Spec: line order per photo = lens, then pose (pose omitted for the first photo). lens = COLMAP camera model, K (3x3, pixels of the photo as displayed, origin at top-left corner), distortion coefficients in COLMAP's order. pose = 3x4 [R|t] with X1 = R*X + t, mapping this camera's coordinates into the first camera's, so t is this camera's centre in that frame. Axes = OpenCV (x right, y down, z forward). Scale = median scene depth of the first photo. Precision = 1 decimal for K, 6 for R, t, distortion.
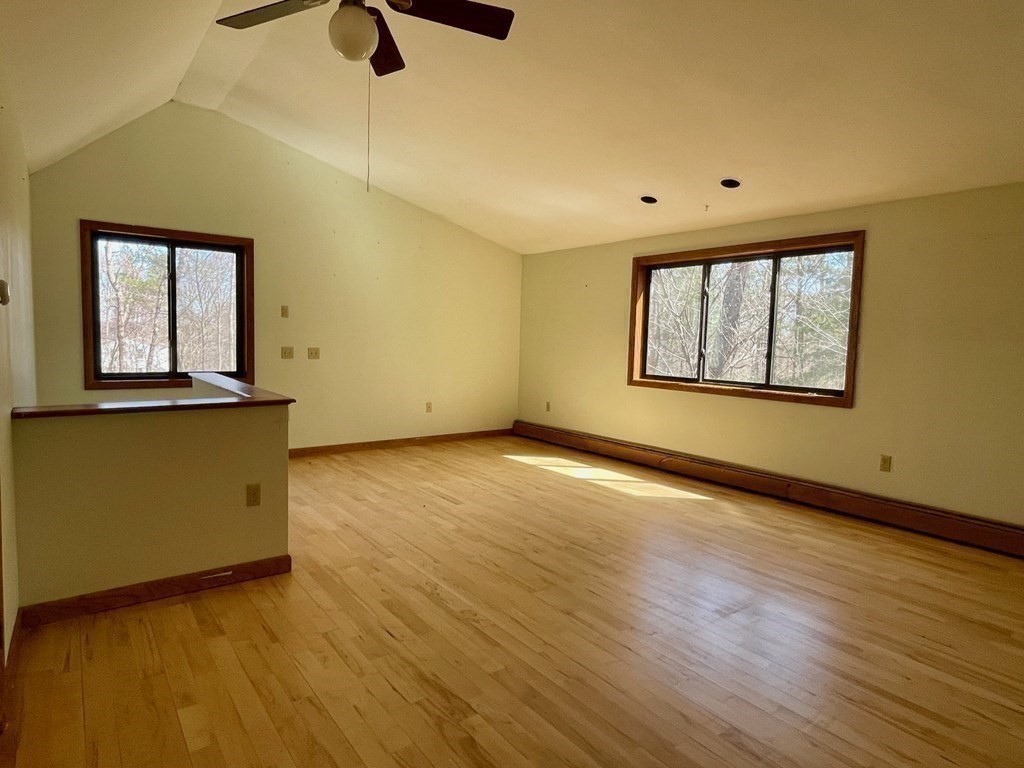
lens RADIAL K [[588.3, 0, 514.8], [0, 588.3, 384.6], [0, 0, 1]] dist [-0.013983, 0.004302]
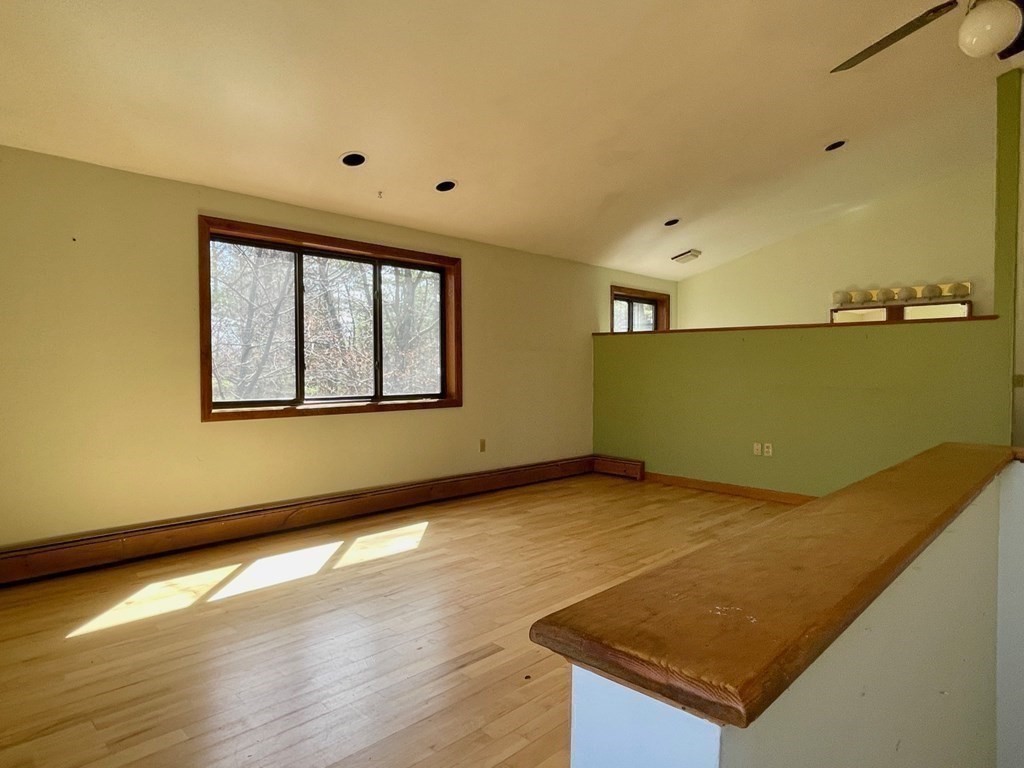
lens RADIAL K [[588.3, 0, 513.4], [0, 588.3, 387.4], [0, 0, 1]] dist [-0.013983, 0.004302]
pose [[-0.122158, -0.058149, 0.990806, -0.578363], [0.077494, 0.994676, 0.067930, -0.066825], [-0.989481, 0.085079, -0.117001, 0.960599]]
